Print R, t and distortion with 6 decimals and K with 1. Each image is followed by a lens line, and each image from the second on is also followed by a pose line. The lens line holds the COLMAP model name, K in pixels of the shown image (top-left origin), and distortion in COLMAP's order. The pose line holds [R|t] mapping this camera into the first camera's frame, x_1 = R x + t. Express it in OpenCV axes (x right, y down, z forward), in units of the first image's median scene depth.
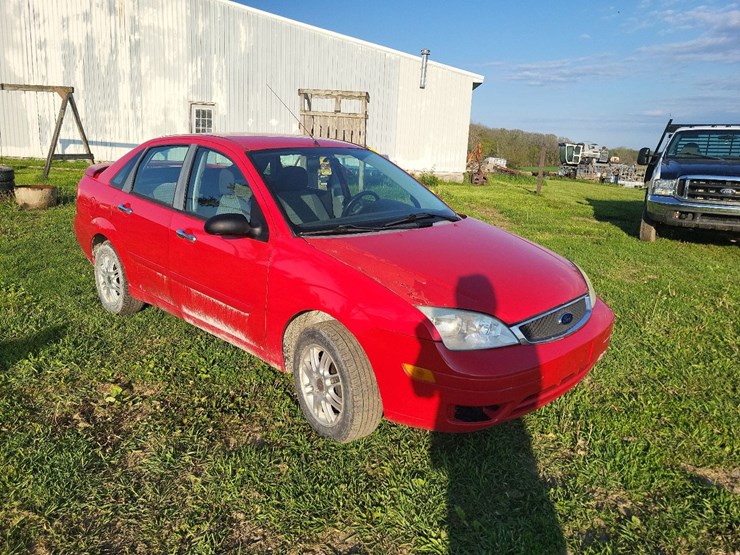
lens RADIAL K [[564.8, 0, 371.2], [0, 564.8, 261.3], [0, 0, 1]] dist [0.052946, -0.041836]
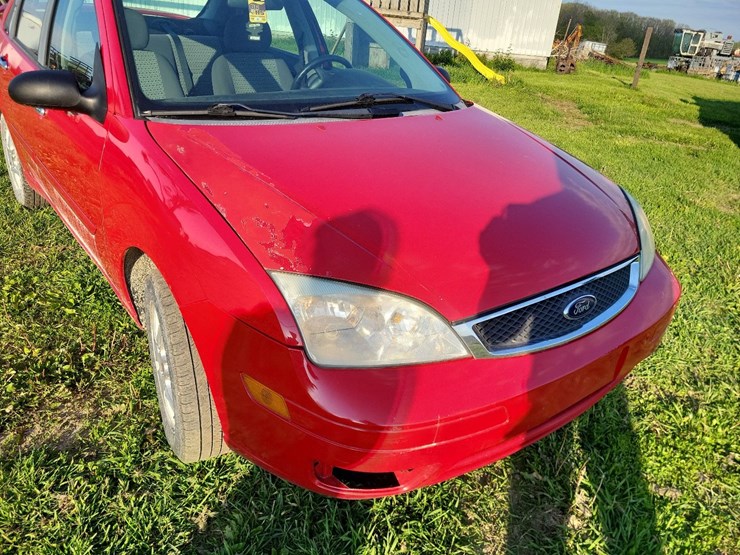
lens RADIAL K [[564.8, 0, 372.9], [0, 564.8, 275.1], [0, 0, 1]] dist [0.052946, -0.041836]
pose [[0.989076, 0.095826, -0.112007, 0.058216], [-0.069815, 0.973762, 0.216593, -0.009116], [0.129824, -0.206408, 0.969815, 0.128879]]
